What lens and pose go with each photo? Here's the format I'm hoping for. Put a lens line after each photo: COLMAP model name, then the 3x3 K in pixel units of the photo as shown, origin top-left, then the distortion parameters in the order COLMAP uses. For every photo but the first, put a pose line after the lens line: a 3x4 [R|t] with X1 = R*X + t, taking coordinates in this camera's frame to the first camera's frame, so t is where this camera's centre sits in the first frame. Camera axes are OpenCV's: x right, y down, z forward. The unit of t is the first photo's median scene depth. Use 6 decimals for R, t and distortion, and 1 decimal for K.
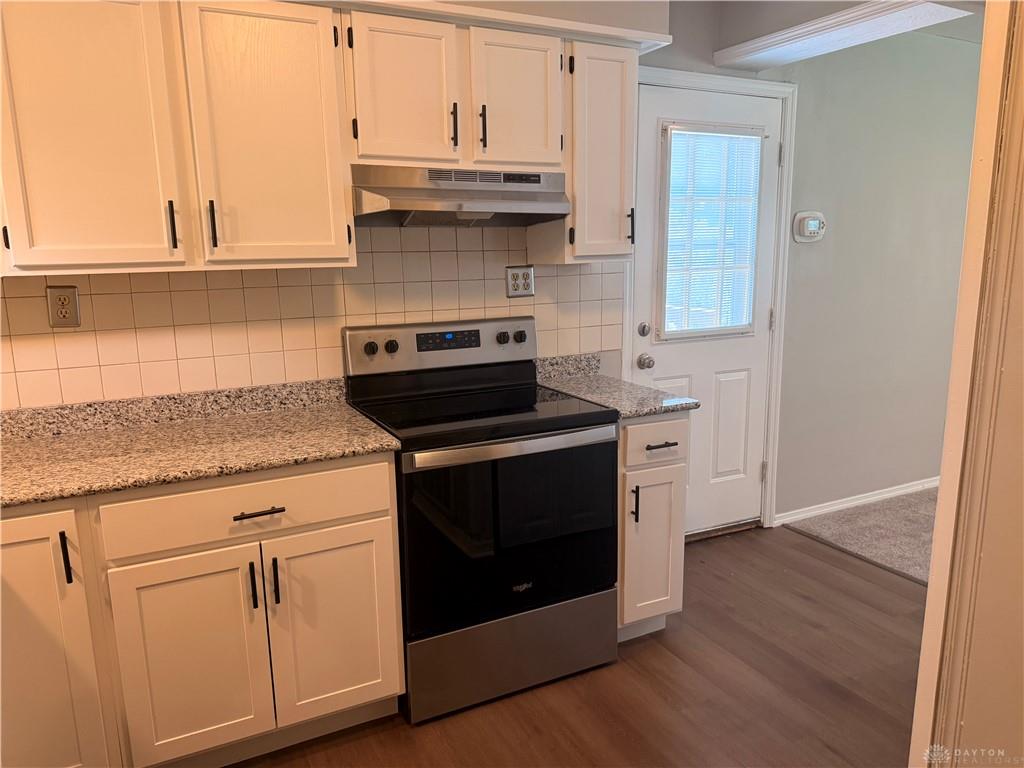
lens RADIAL K [[721.9, 0, 519.0], [0, 721.9, 403.7], [0, 0, 1]] dist [0.067185, -0.082064]
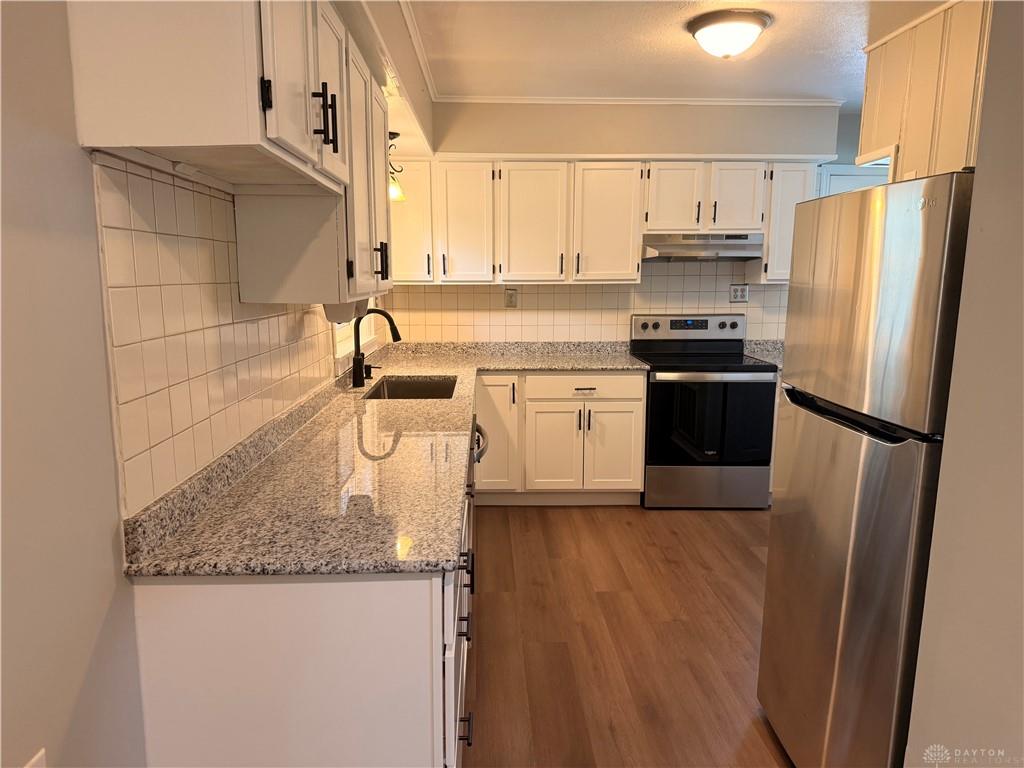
lens RADIAL K [[721.9, 0, 507.6], [0, 721.9, 383.0], [0, 0, 1]] dist [0.067185, -0.082064]
pose [[0.904956, 0.082811, -0.417370, 0.295525], [-0.101698, 0.994545, -0.023176, 0.165330], [0.413174, 0.063419, 0.908441, -0.933606]]
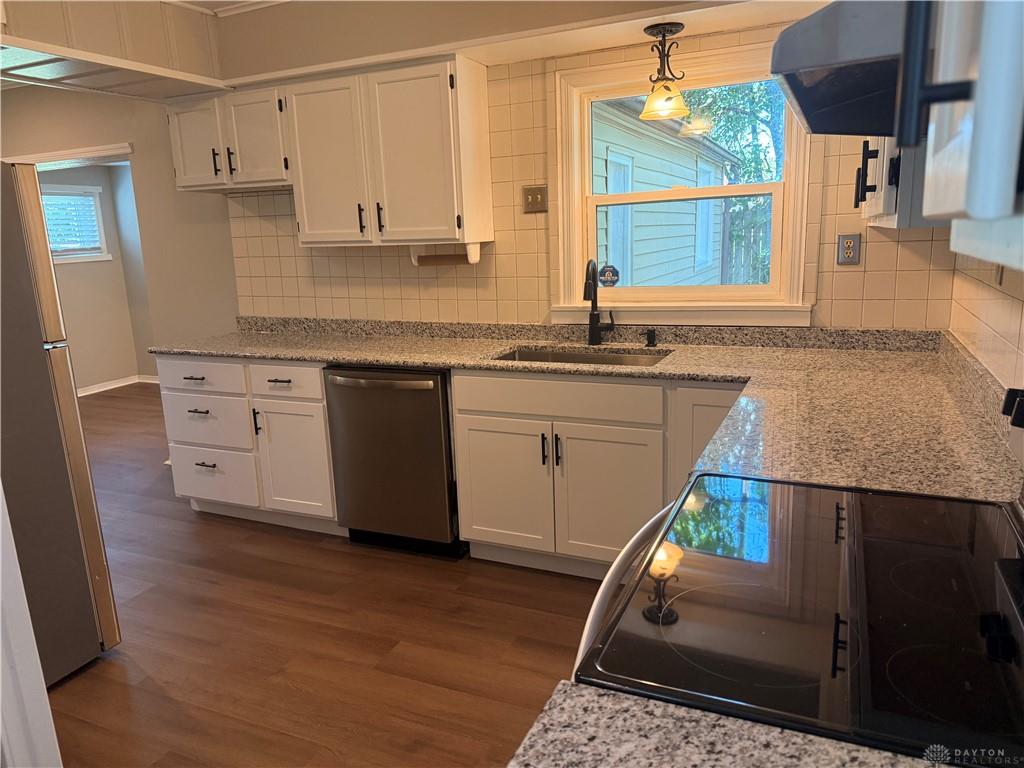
lens RADIAL K [[721.9, 0, 514.7], [0, 721.9, 381.6], [0, 0, 1]] dist [0.067185, -0.082064]
pose [[-0.772052, 0.179245, -0.609760, 0.400598], [-0.080453, 0.924126, 0.373521, -0.504334], [0.630447, 0.337435, -0.699052, 2.298203]]
